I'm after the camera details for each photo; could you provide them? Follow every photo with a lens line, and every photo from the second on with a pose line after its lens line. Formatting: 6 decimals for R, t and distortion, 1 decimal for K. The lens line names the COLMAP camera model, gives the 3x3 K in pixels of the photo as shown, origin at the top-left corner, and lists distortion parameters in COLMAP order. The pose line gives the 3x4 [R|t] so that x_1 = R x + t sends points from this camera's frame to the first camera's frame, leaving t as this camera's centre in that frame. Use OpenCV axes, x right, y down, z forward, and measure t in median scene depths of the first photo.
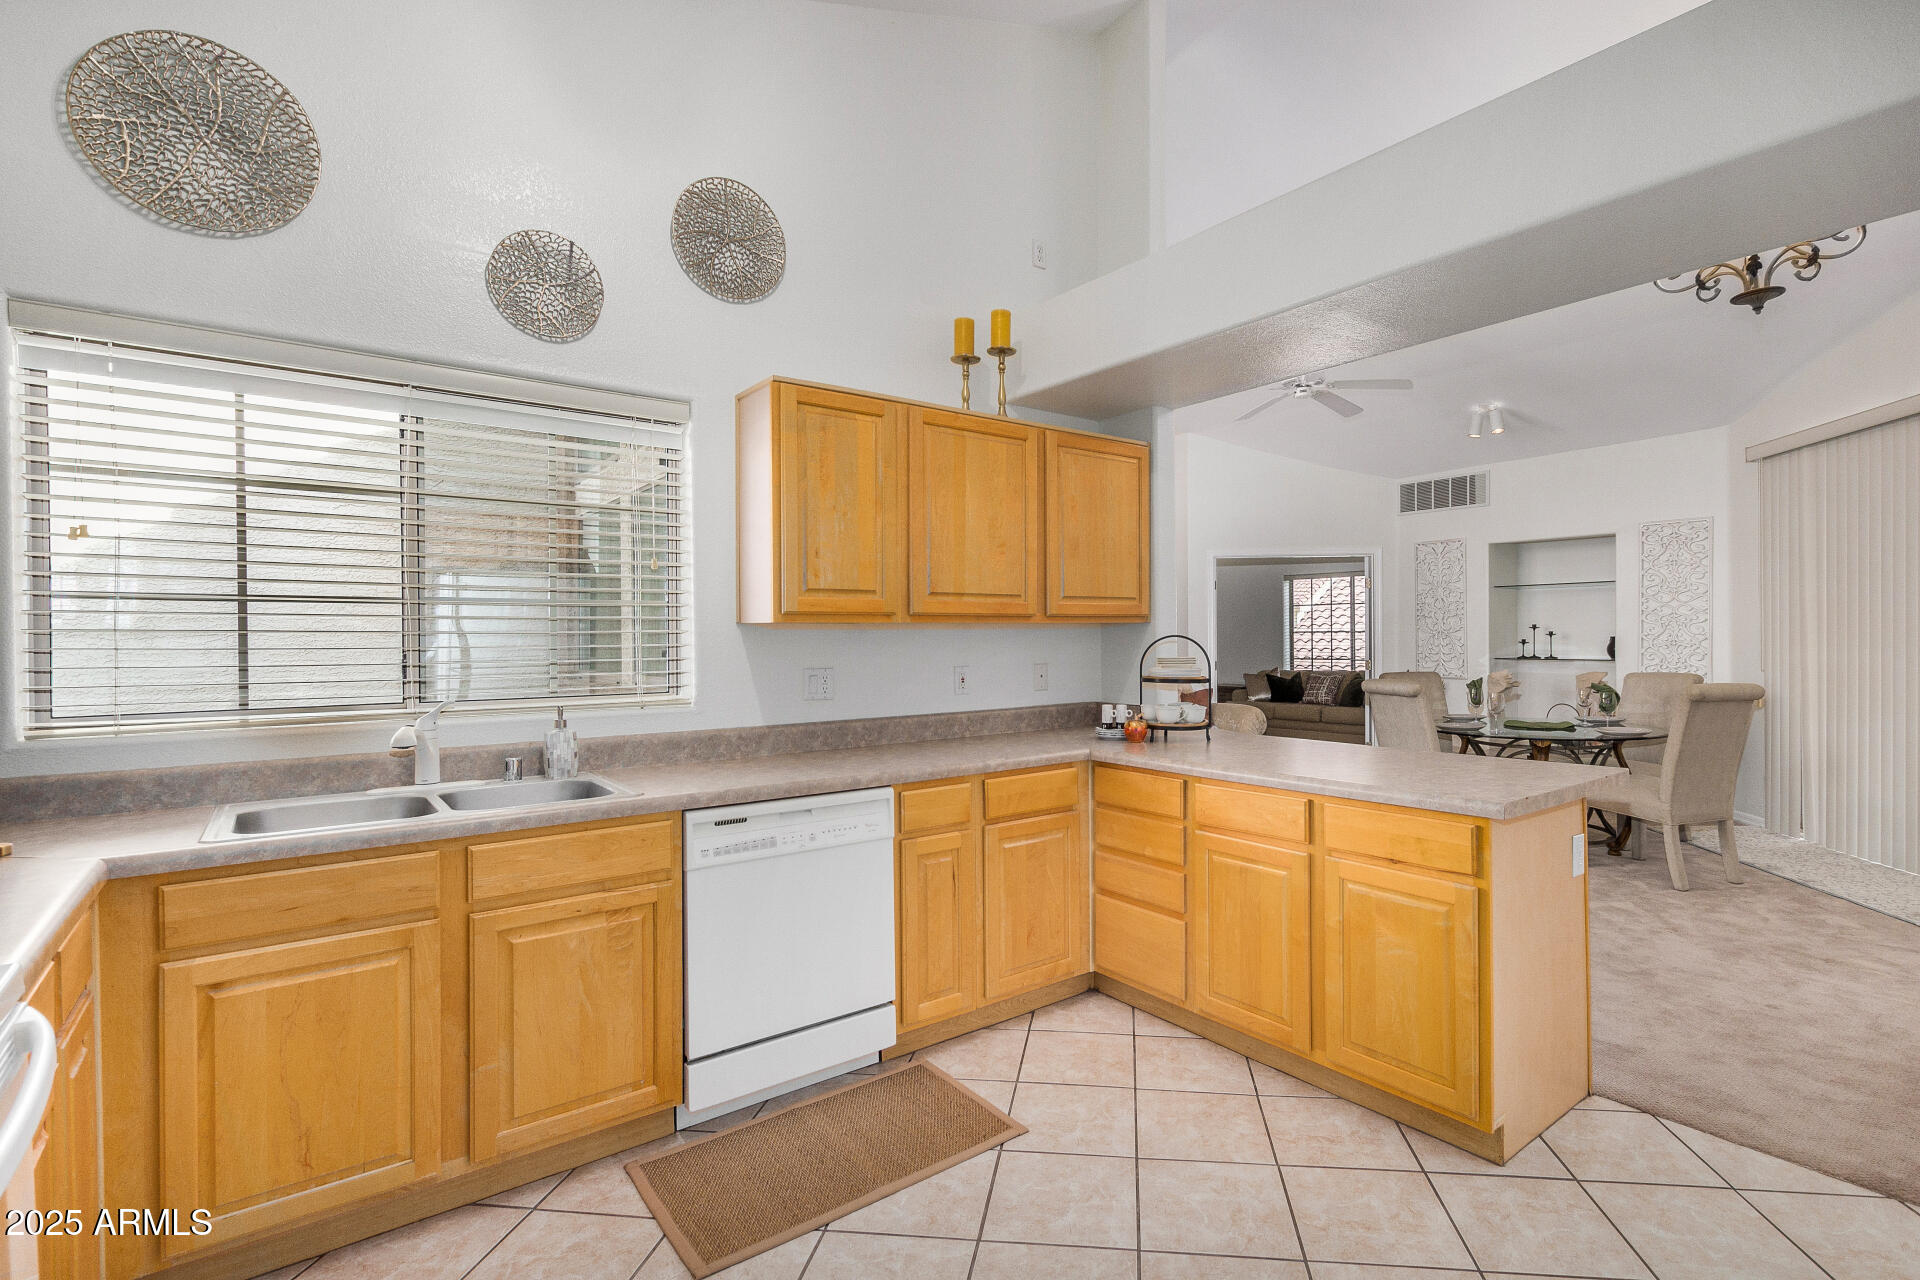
lens RADIAL K [[894.6, 0, 1022.3], [0, 894.6, 641.1], [0, 0, 1]] dist [0.000826, -0.000507]
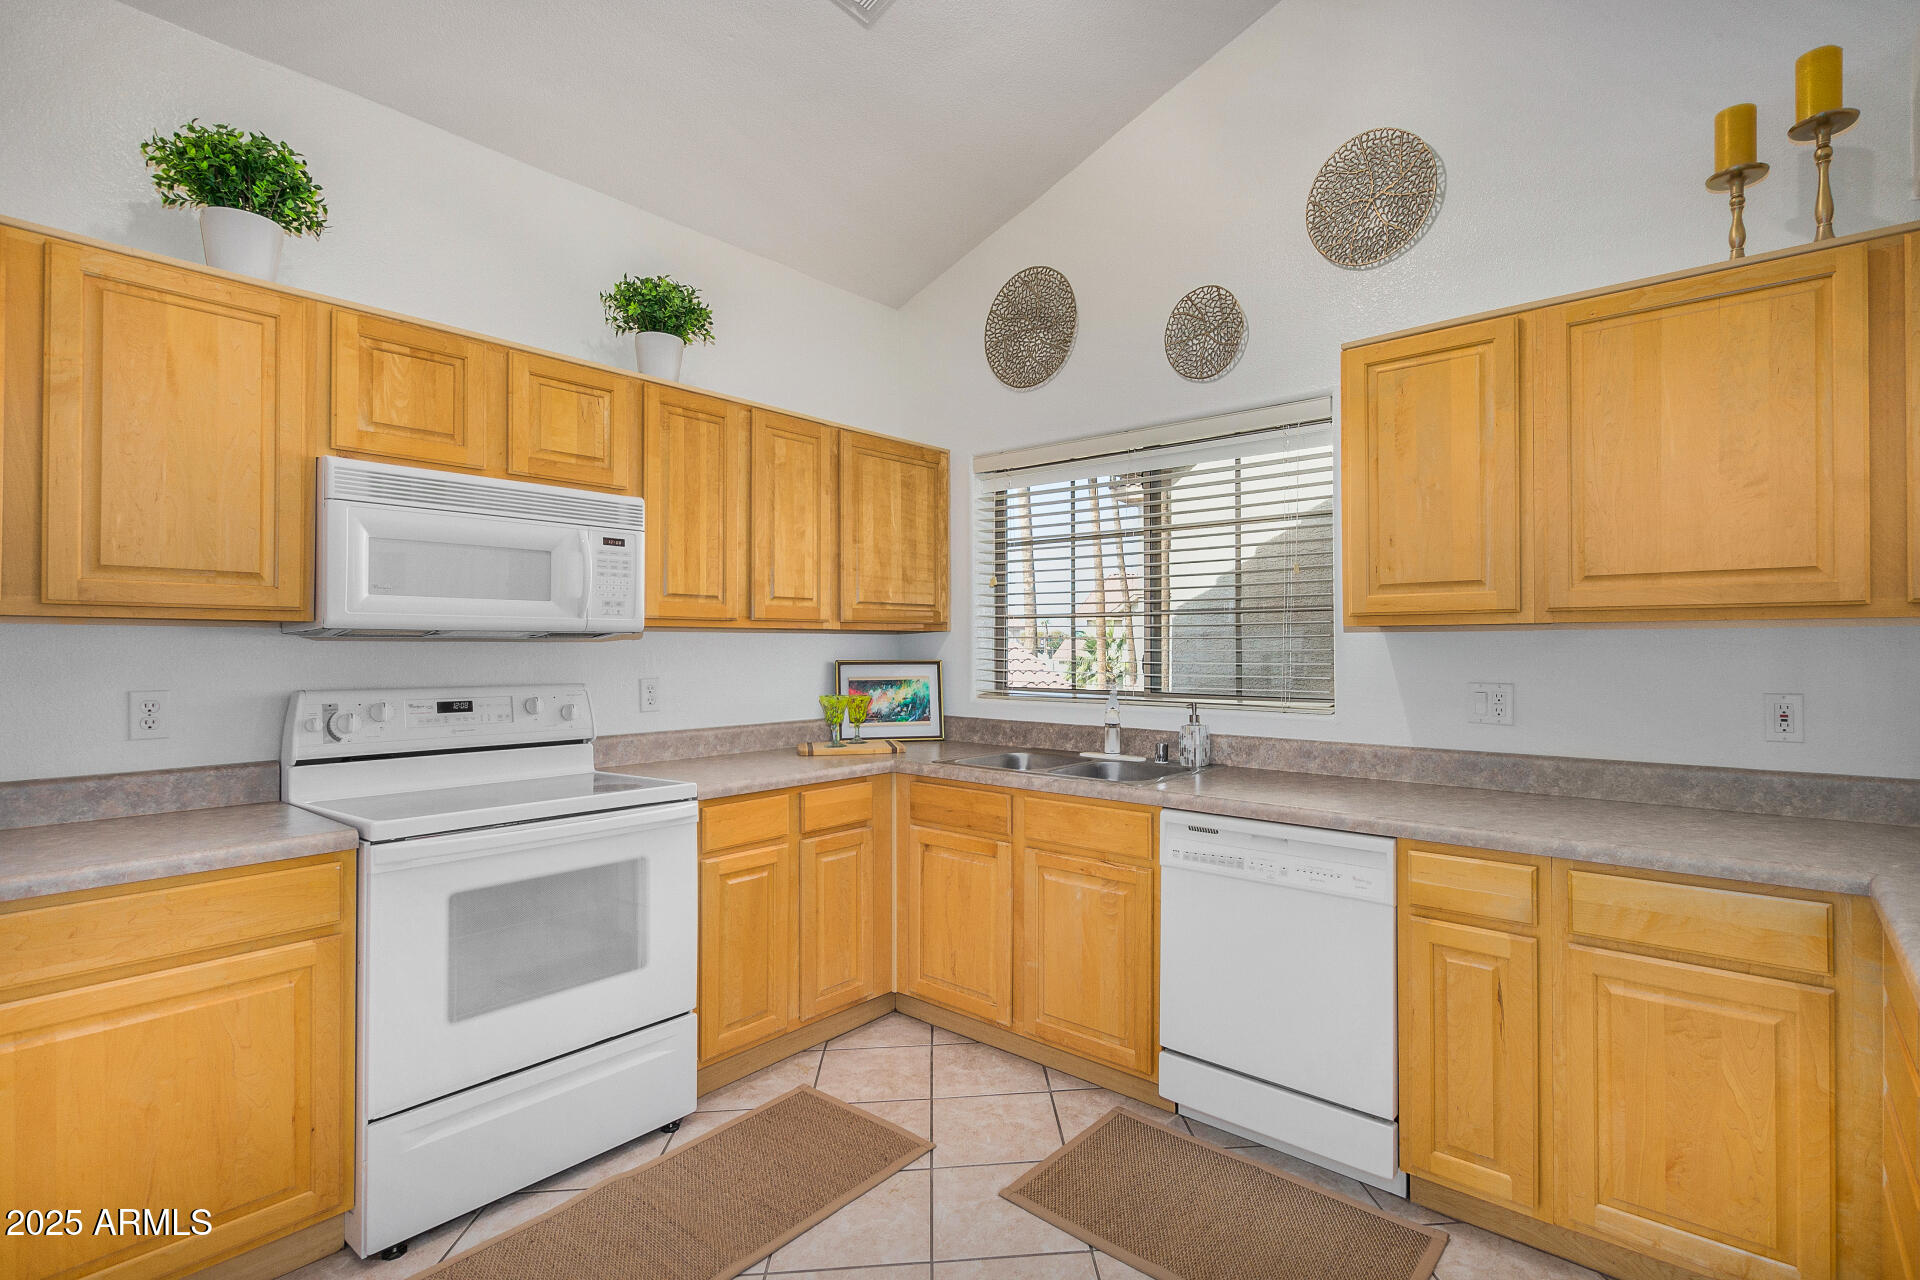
lens RADIAL K [[903.9, 0, 1024.7], [0, 903.9, 640.5], [0, 0, 1]] dist [0.005104, -0.000340]
pose [[0.218510, 0.001161, -0.975834, 0.392747], [-0.006077, 0.999982, -0.000171, -0.003739], [0.975816, 0.005967, 0.218513, 0.381358]]
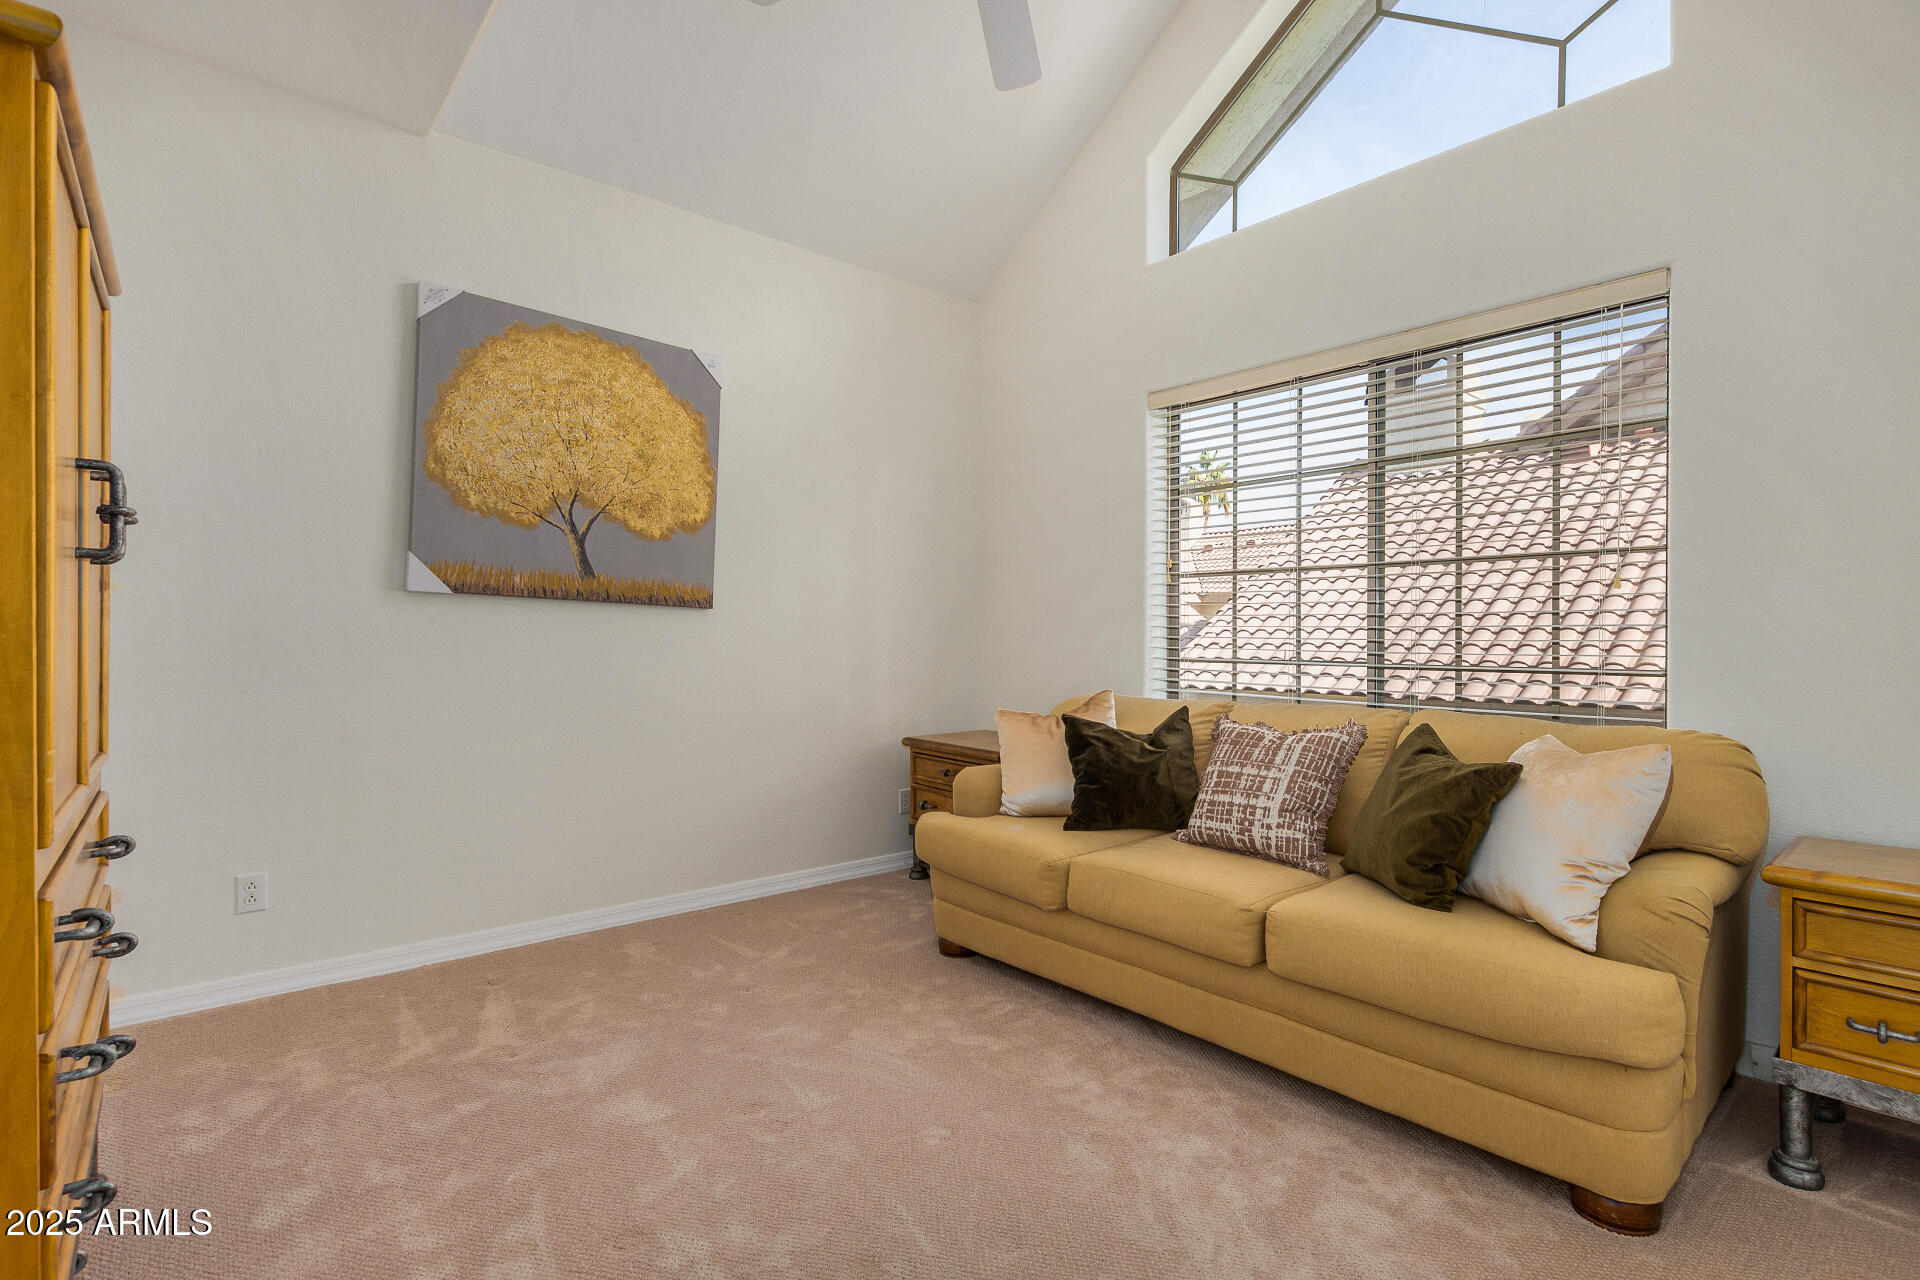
lens RADIAL K [[894.6, 0, 1022.3], [0, 894.6, 641.1], [0, 0, 1]] dist [0.000826, -0.000507]
pose [[0.997424, 0.007474, 0.071339, 0.769061], [-0.007679, 0.999967, 0.002606, 0.043167], [-0.071317, -0.003147, 0.997449, 2.337706]]
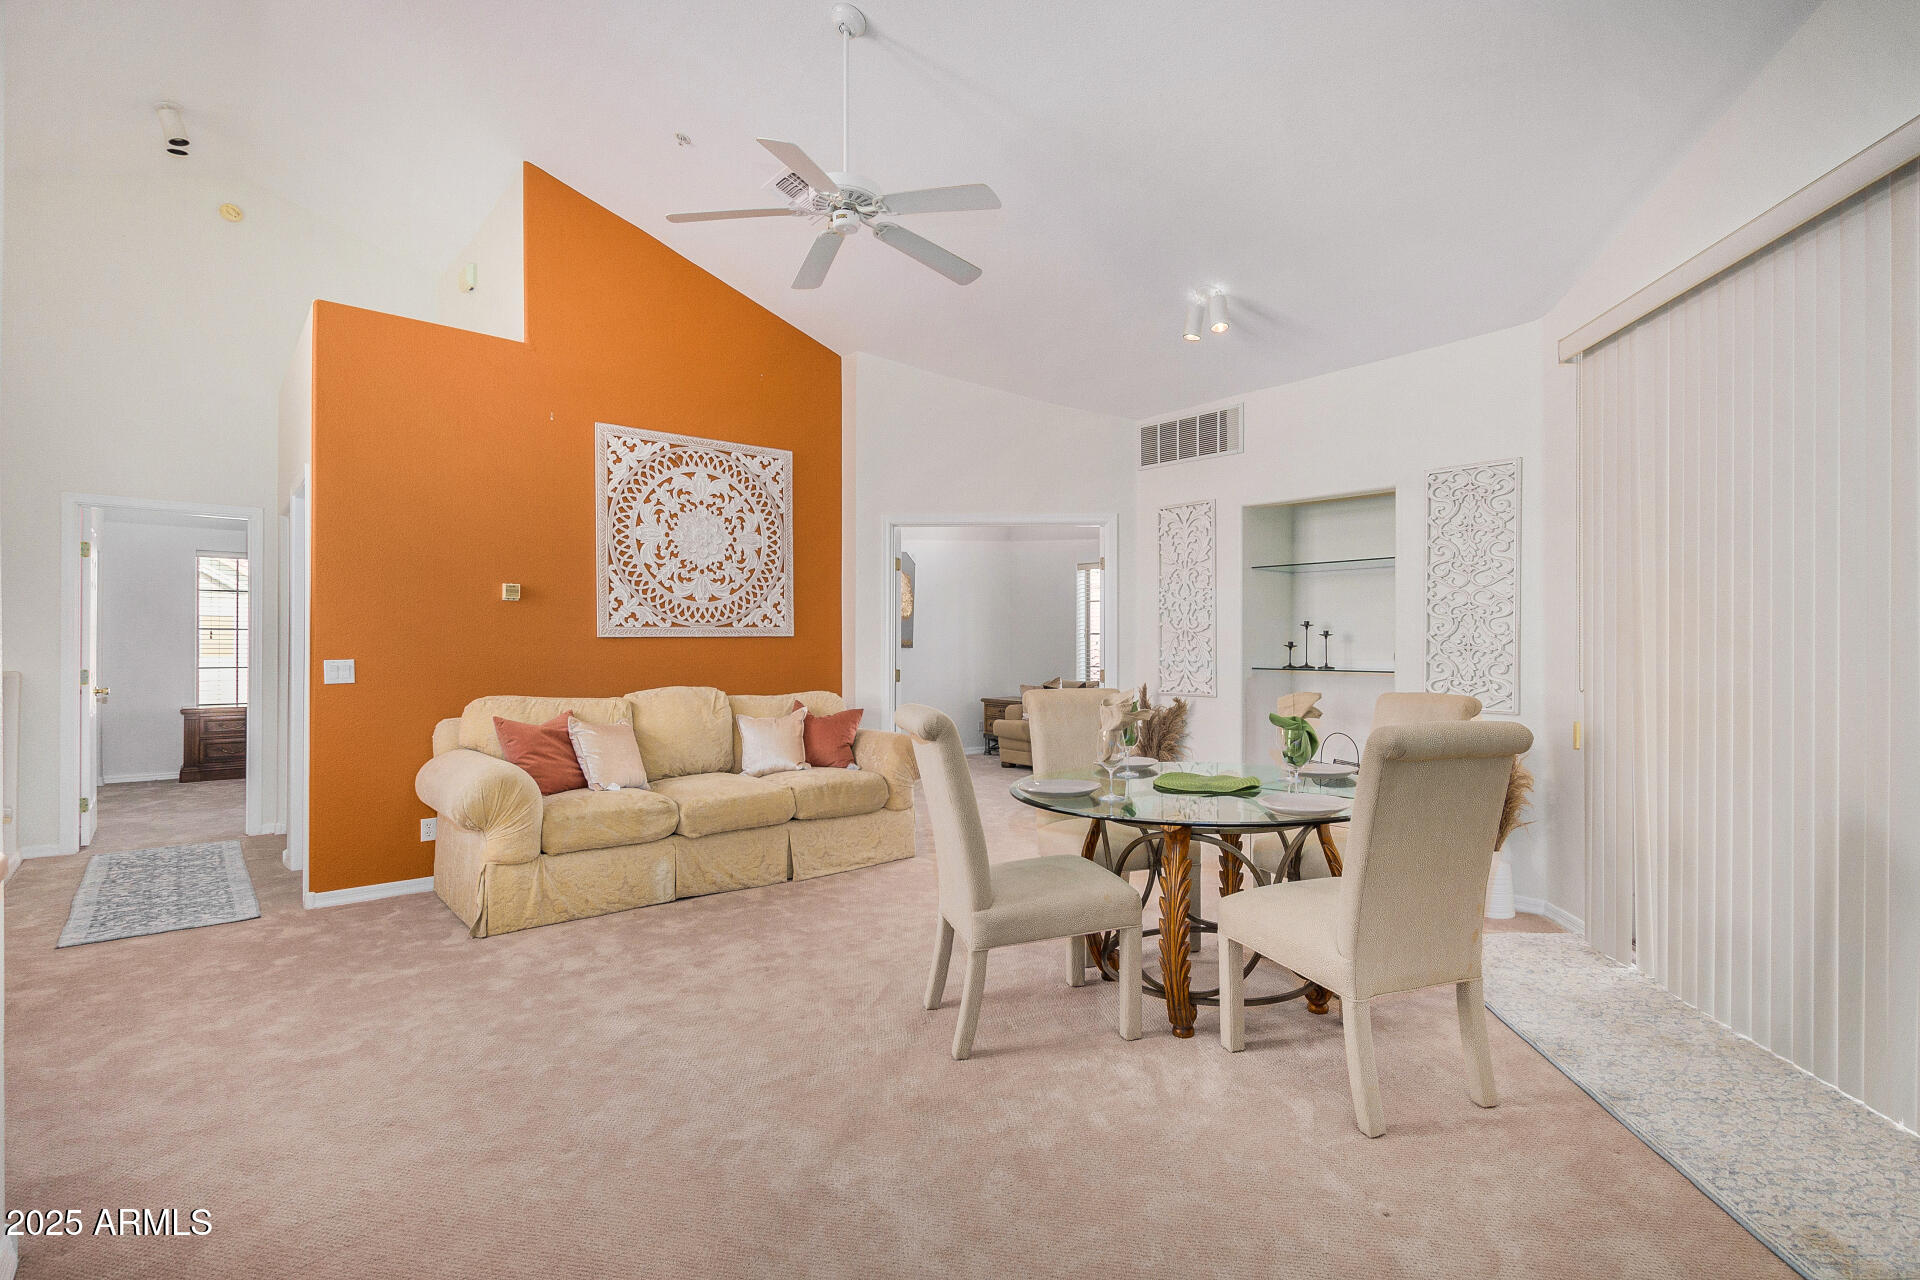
lens RADIAL K [[903.9, 0, 1024.7], [0, 903.9, 640.5], [0, 0, 1]] dist [0.005104, -0.000340]
pose [[0.997392, 0.007440, 0.071790, 0.630606], [-0.006922, 0.999948, -0.007452, 0.007897], [-0.071842, 0.006936, 0.997392, 0.631019]]
